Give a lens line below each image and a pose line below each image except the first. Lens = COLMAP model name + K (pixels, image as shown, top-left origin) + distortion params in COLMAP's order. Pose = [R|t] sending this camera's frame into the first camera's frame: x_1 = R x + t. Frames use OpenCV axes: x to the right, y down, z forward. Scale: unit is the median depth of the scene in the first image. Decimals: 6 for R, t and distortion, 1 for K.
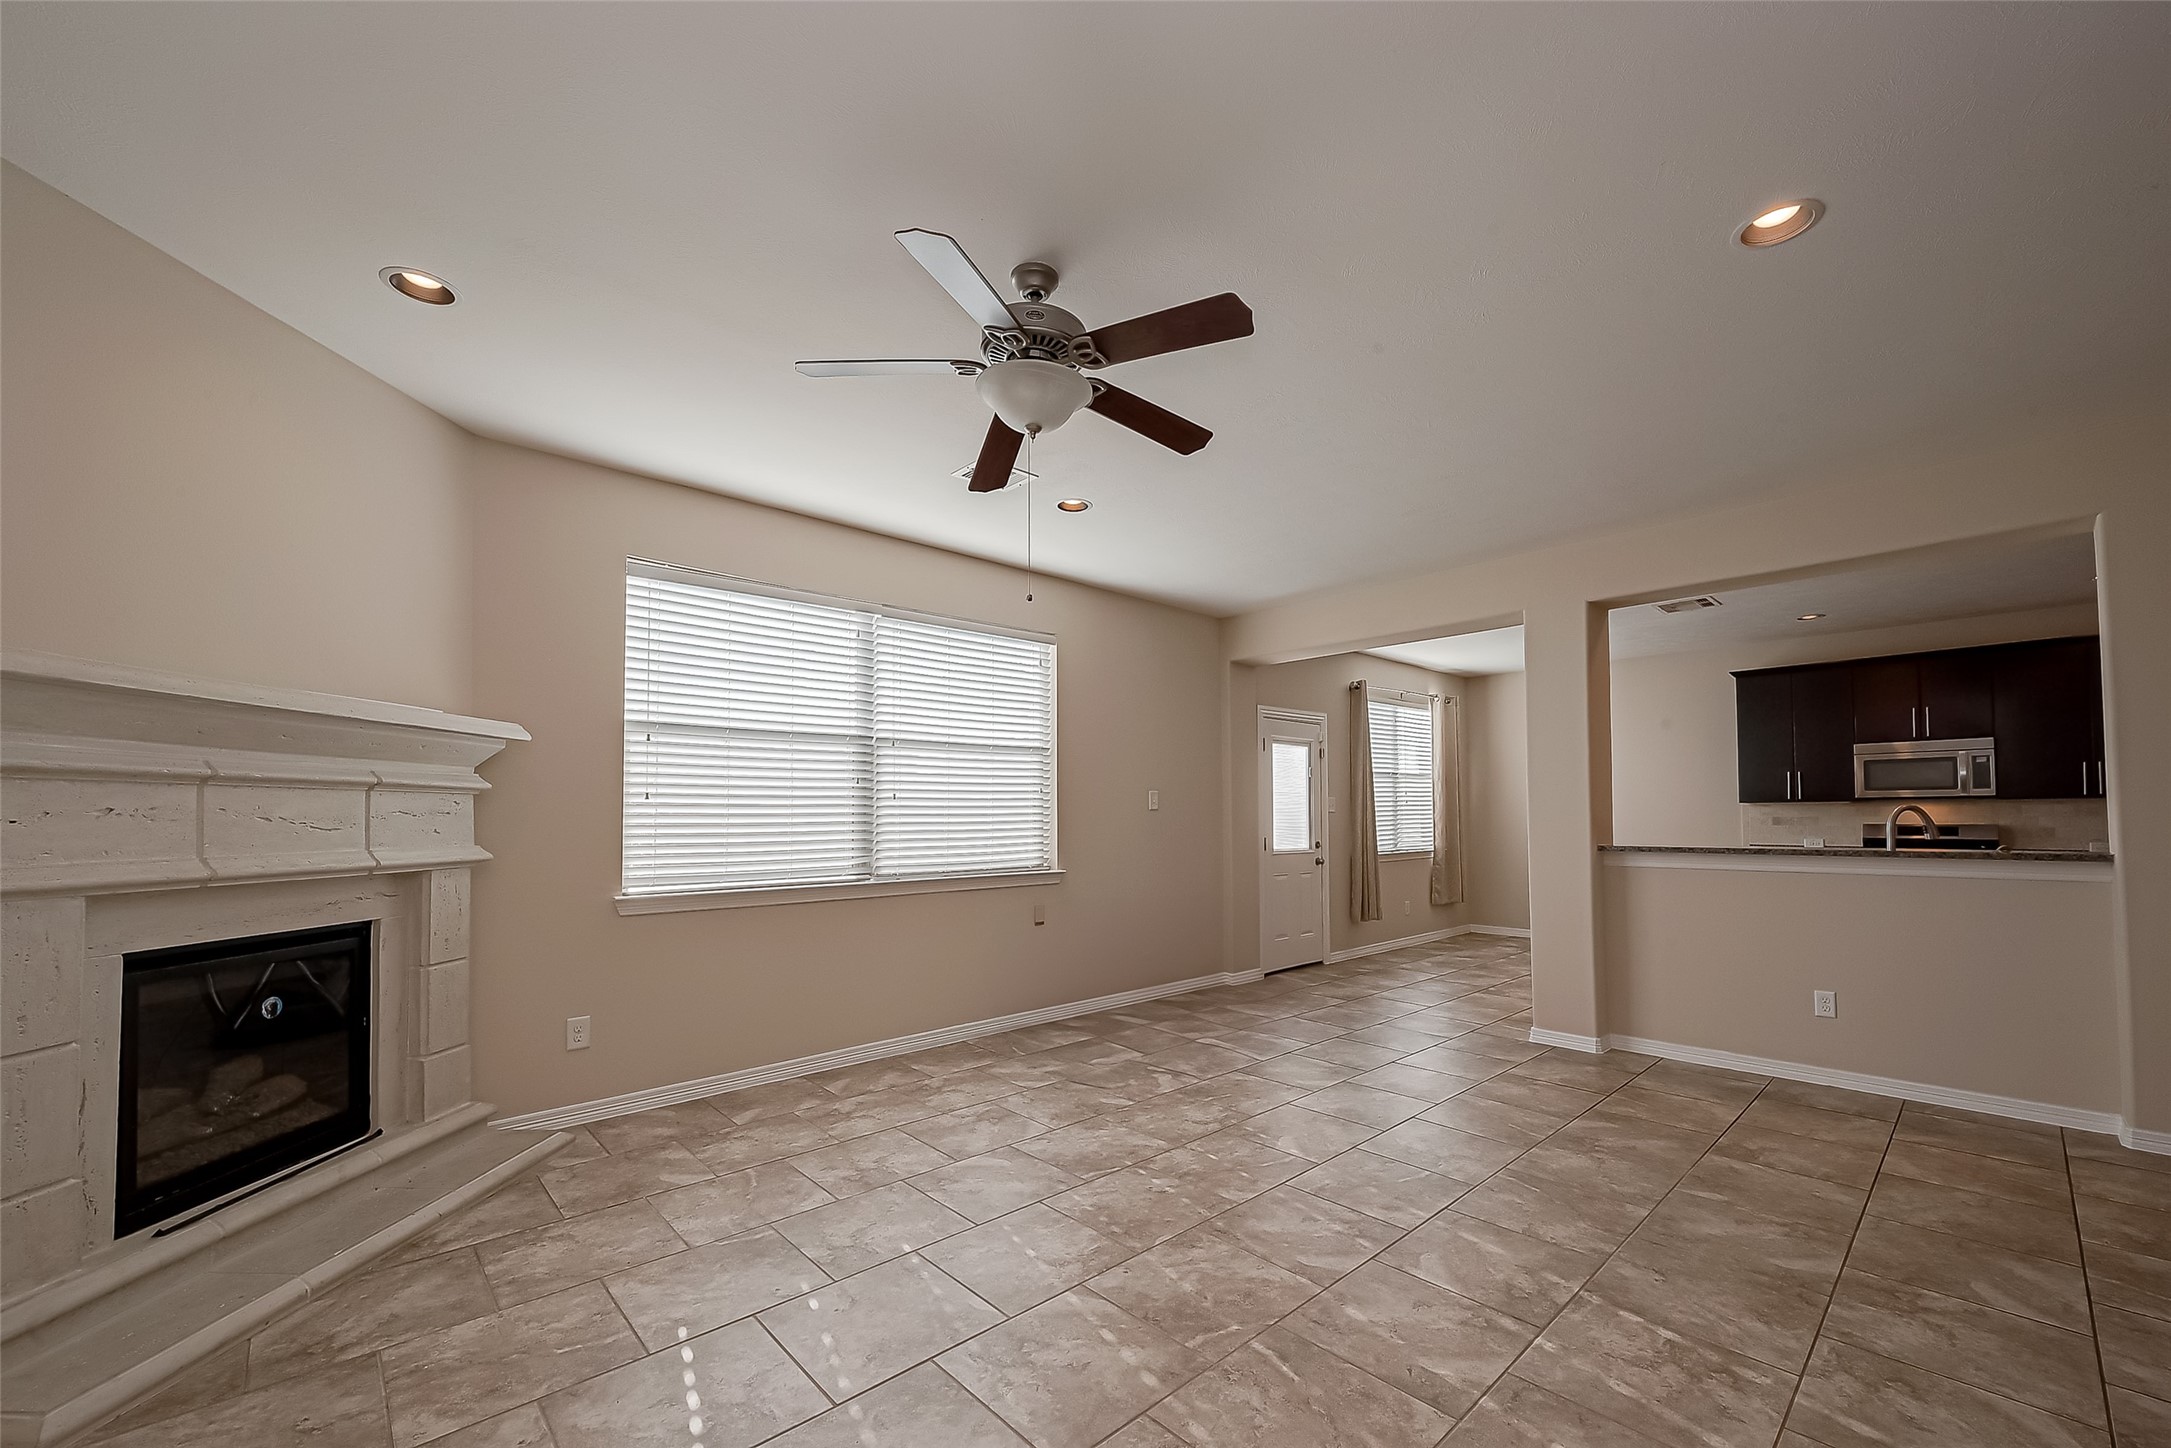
lens RADIAL K [[857.4, 0, 1099.5], [0, 857.4, 805.1], [0, 0, 1]] dist [-0.001148, -0.001044]
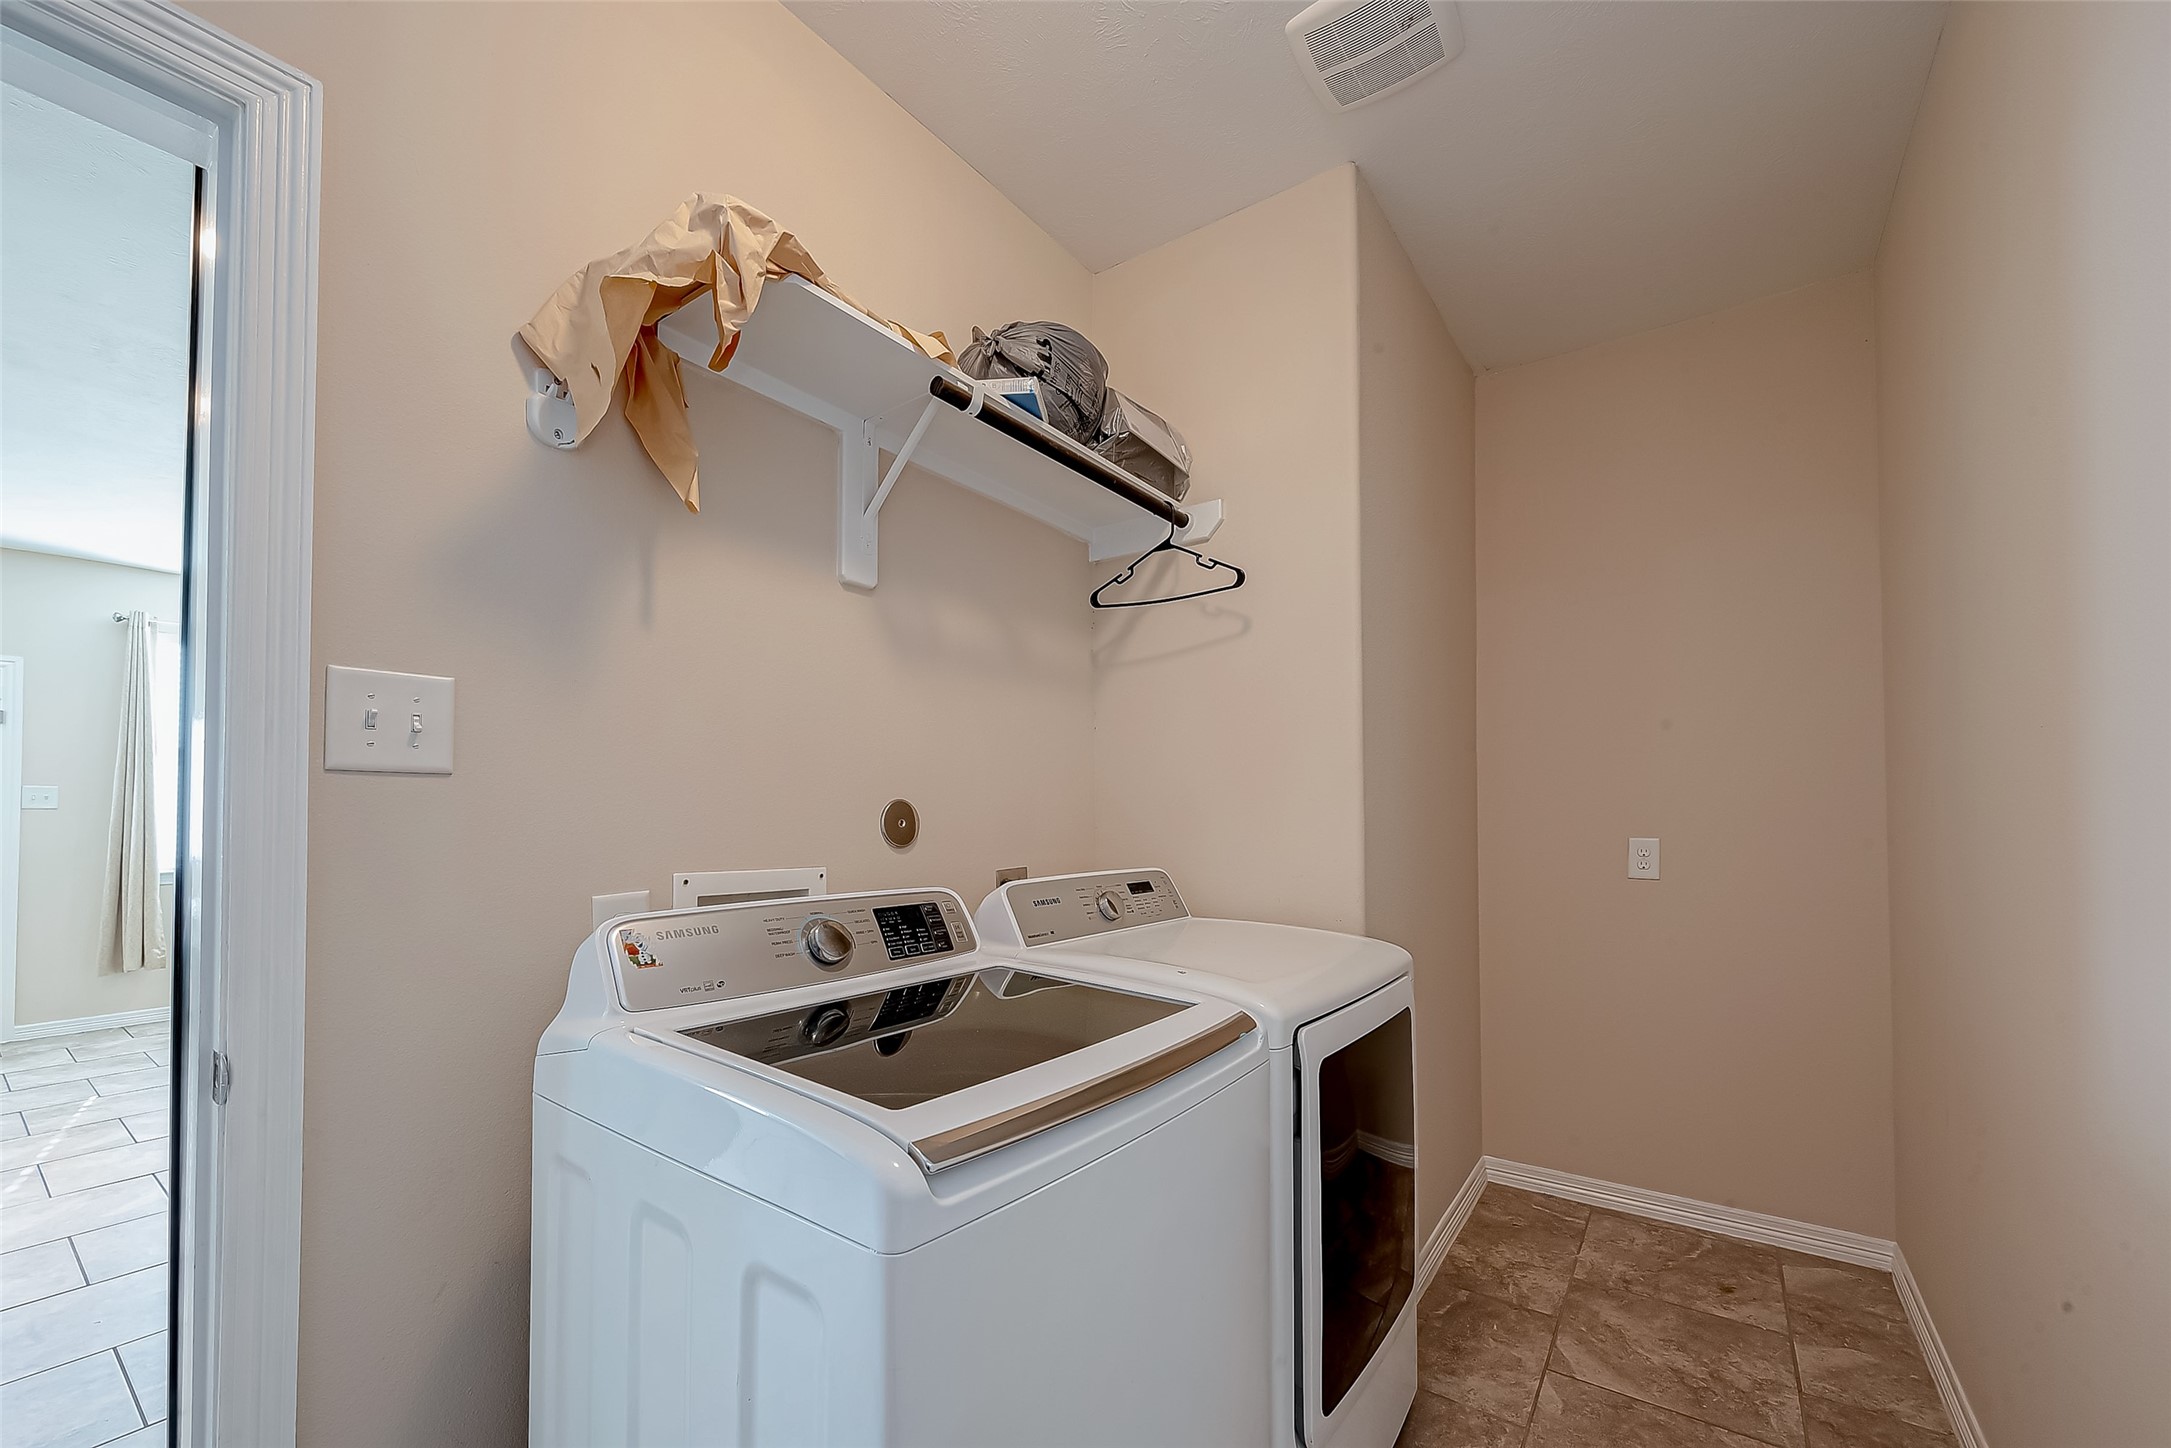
lens RADIAL K [[857.4, 0, 1110.5], [0, 857.4, 791.5], [0, 0, 1]] dist [-0.001148, -0.001044]
pose [[0.980239, 0.007028, 0.197691, 1.877384], [-0.005702, 0.999957, -0.007275, -0.009085], [-0.197734, 0.006004, 0.980237, 0.393550]]
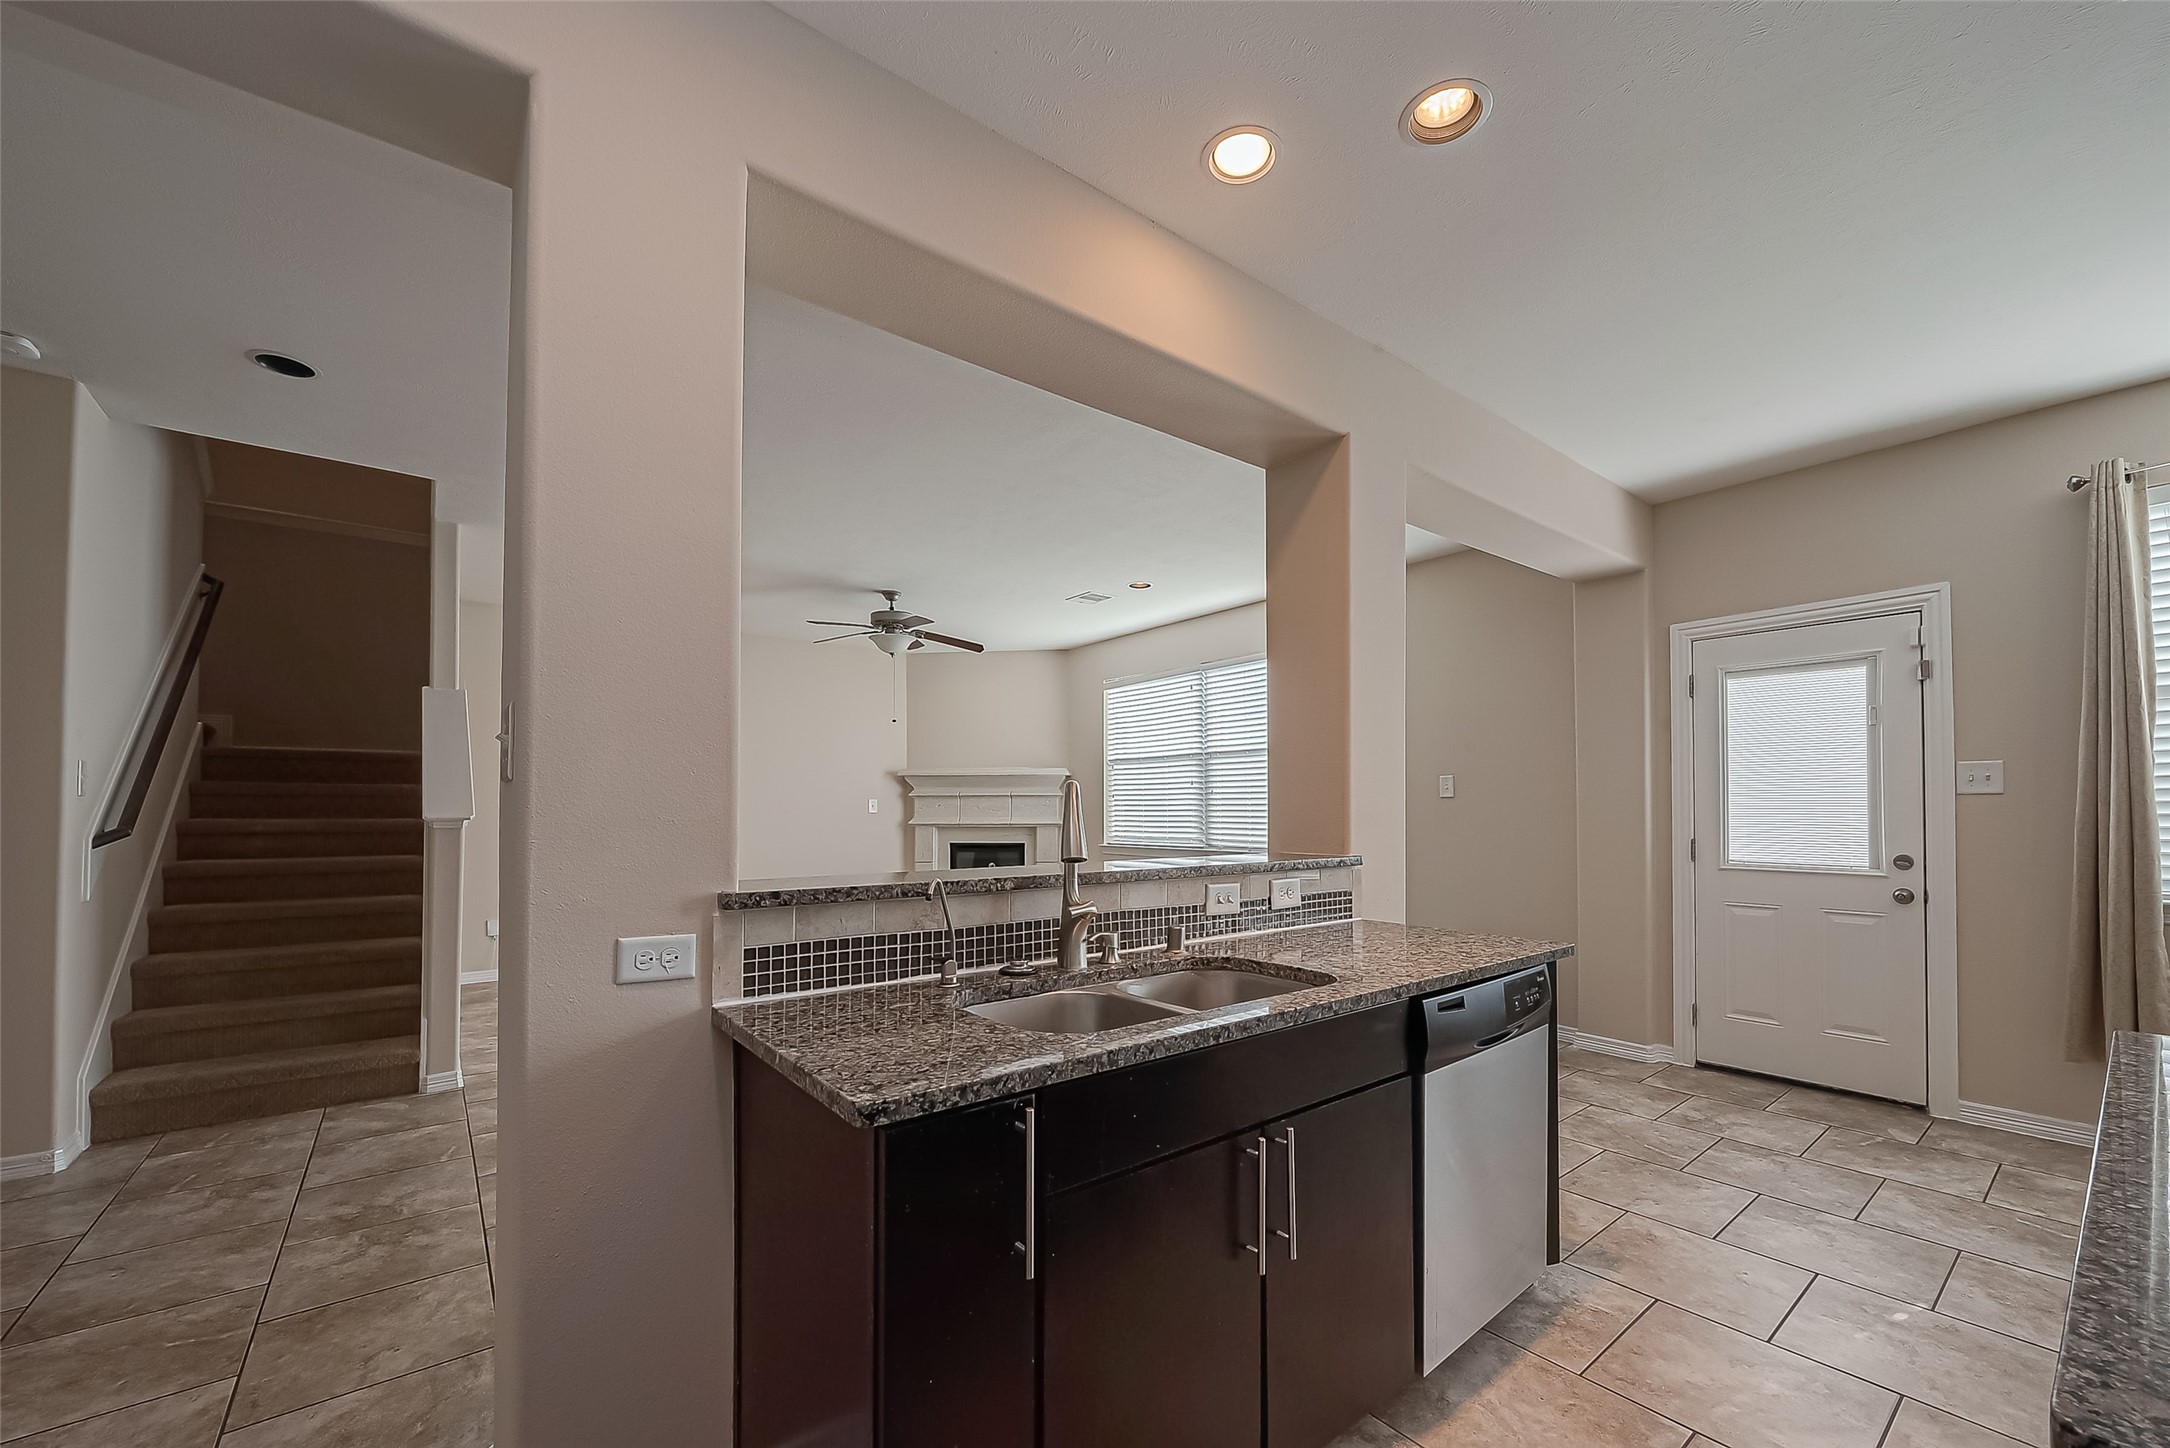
lens RADIAL K [[857.0, 0, 1103.2], [0, 857.0, 794.8], [0, 0, 1]] dist [-0.001148, -0.001044]
pose [[-0.078824, -0.011999, -0.996816, 1.507109], [0.018109, 0.999745, -0.013466, 0.013178], [0.996724, -0.019113, -0.078587, 1.139873]]
